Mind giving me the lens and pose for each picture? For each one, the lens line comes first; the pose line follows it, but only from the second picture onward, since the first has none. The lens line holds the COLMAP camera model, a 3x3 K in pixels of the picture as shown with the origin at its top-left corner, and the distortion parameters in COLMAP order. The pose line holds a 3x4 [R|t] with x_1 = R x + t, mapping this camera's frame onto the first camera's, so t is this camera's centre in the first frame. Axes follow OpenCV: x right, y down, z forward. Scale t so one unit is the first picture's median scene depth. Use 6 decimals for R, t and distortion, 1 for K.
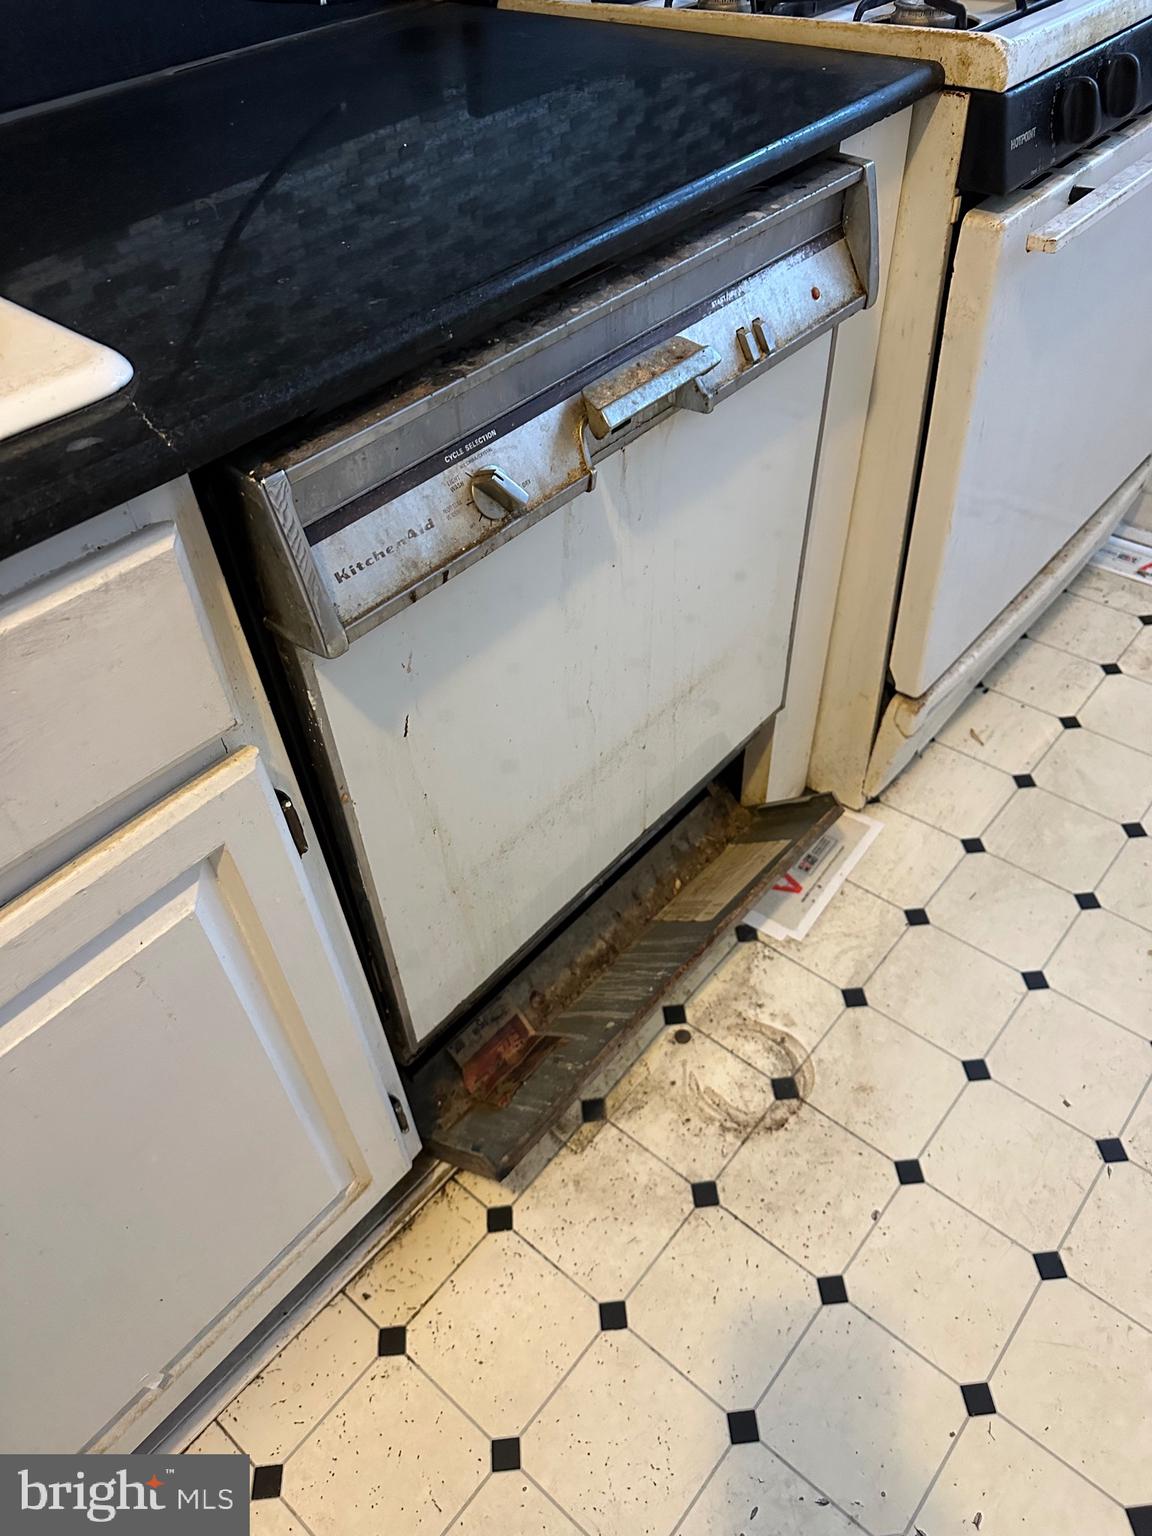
lens RADIAL K [[1082.0, 0, 574.1], [0, 1082.0, 765.0], [0, 0, 1]] dist [0.118320, -0.175822]
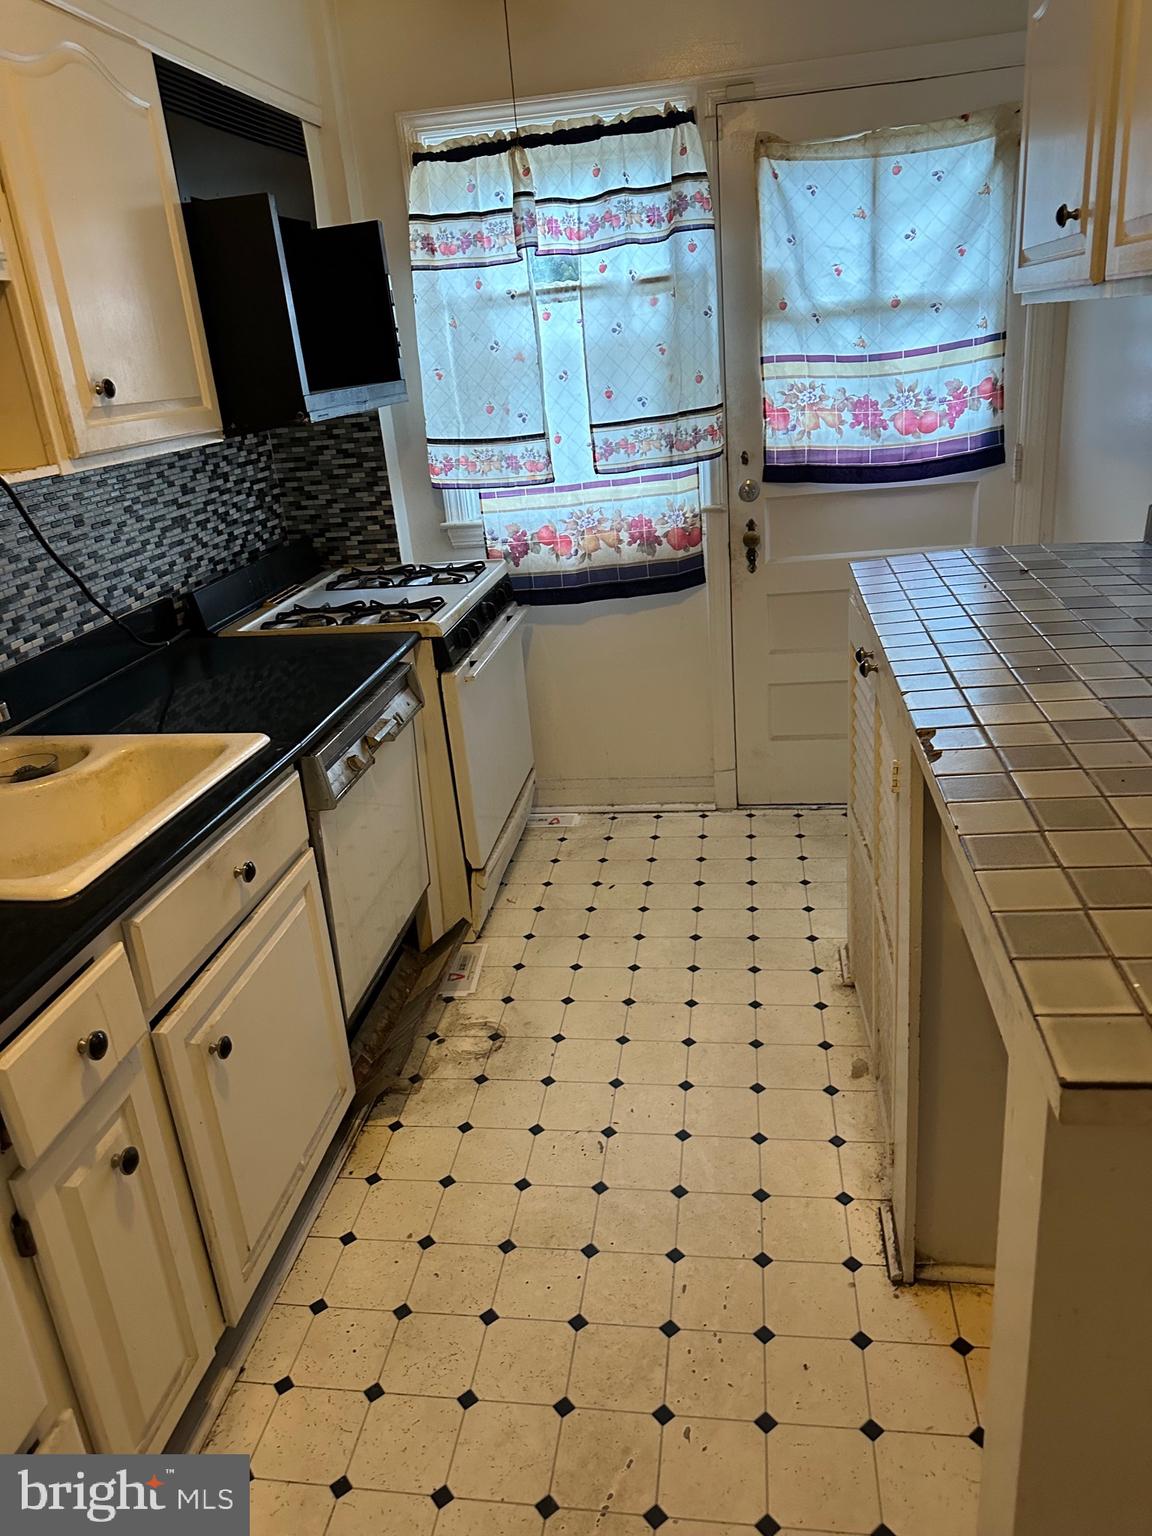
lens RADIAL K [[1088.2, 0, 578.7], [0, 1088.2, 745.0], [0, 0, 1]] dist [0.026765, -0.019529]
pose [[0.842734, -0.187303, 0.504695, -0.611700], [0.389203, 0.859690, -0.330838, 0.553032], [-0.371914, 0.475237, 0.797389, -0.982515]]
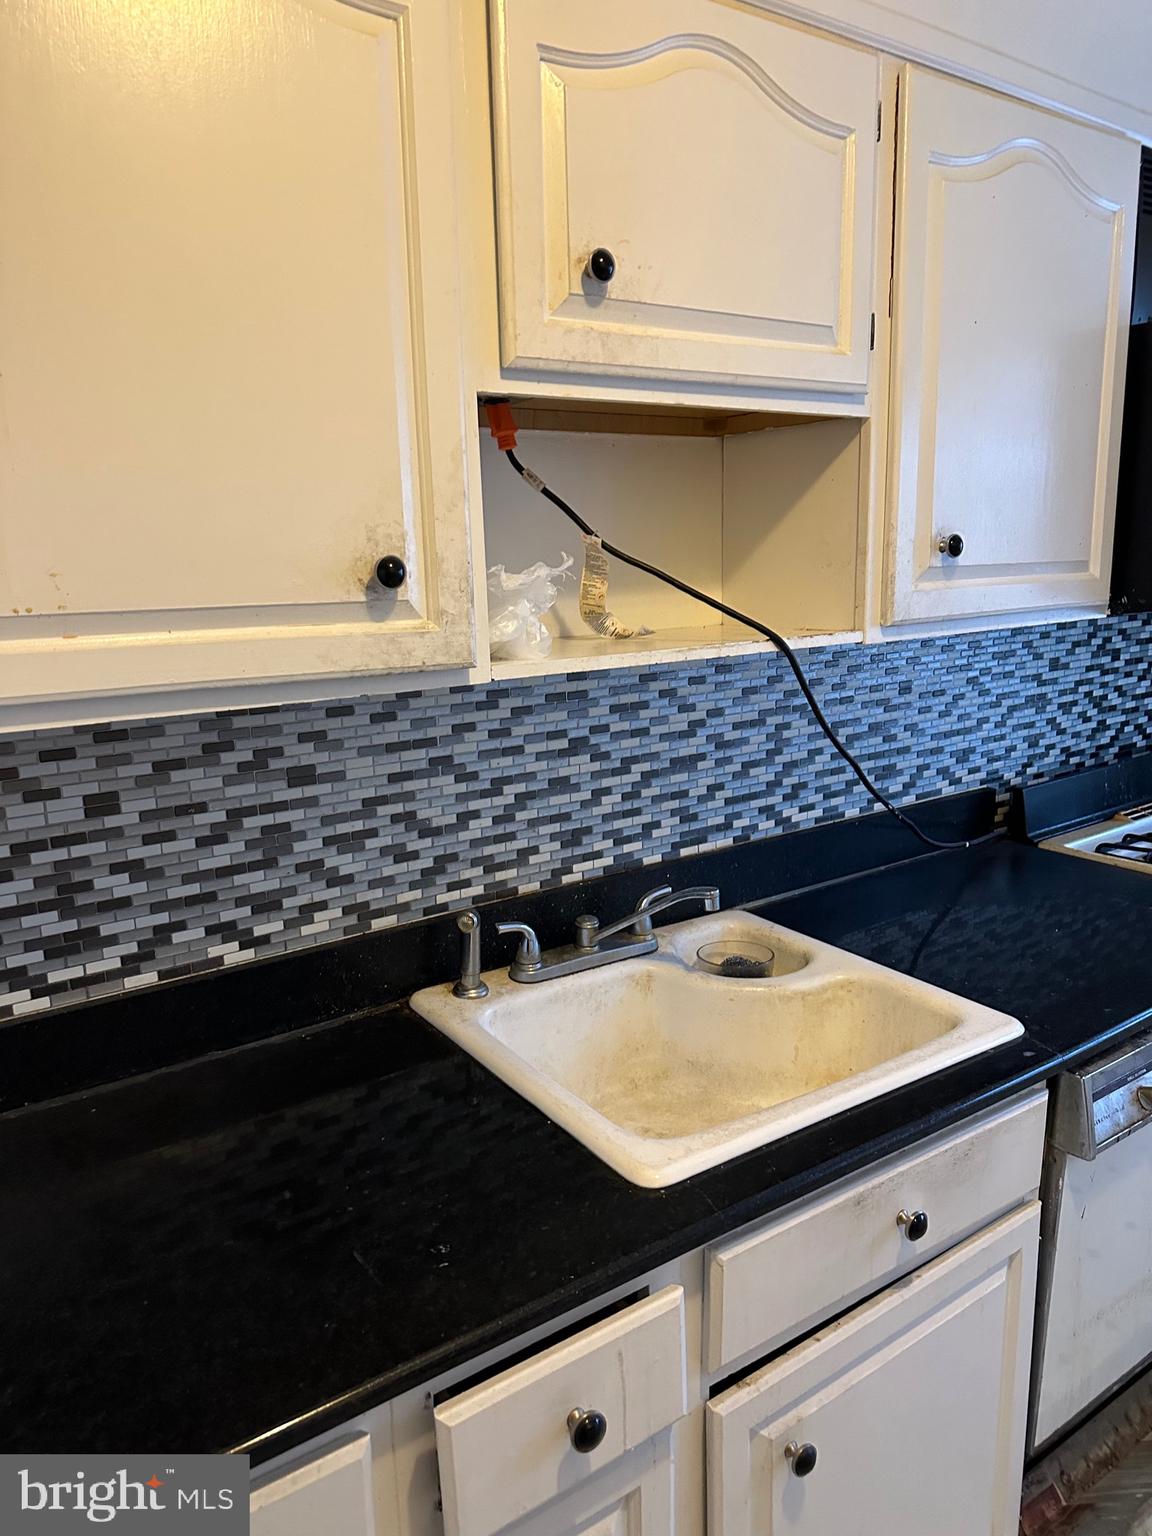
lens RADIAL K [[1097.4, 0, 592.6], [0, 1097.4, 769.0], [0, 0, 1]] dist [0.007914, -0.001628]
pose [[0.972961, 0.094444, -0.210779, -0.408970], [-0.190154, 0.845547, -0.498891, 0.269701], [0.131106, 0.525482, 0.840643, -0.717220]]
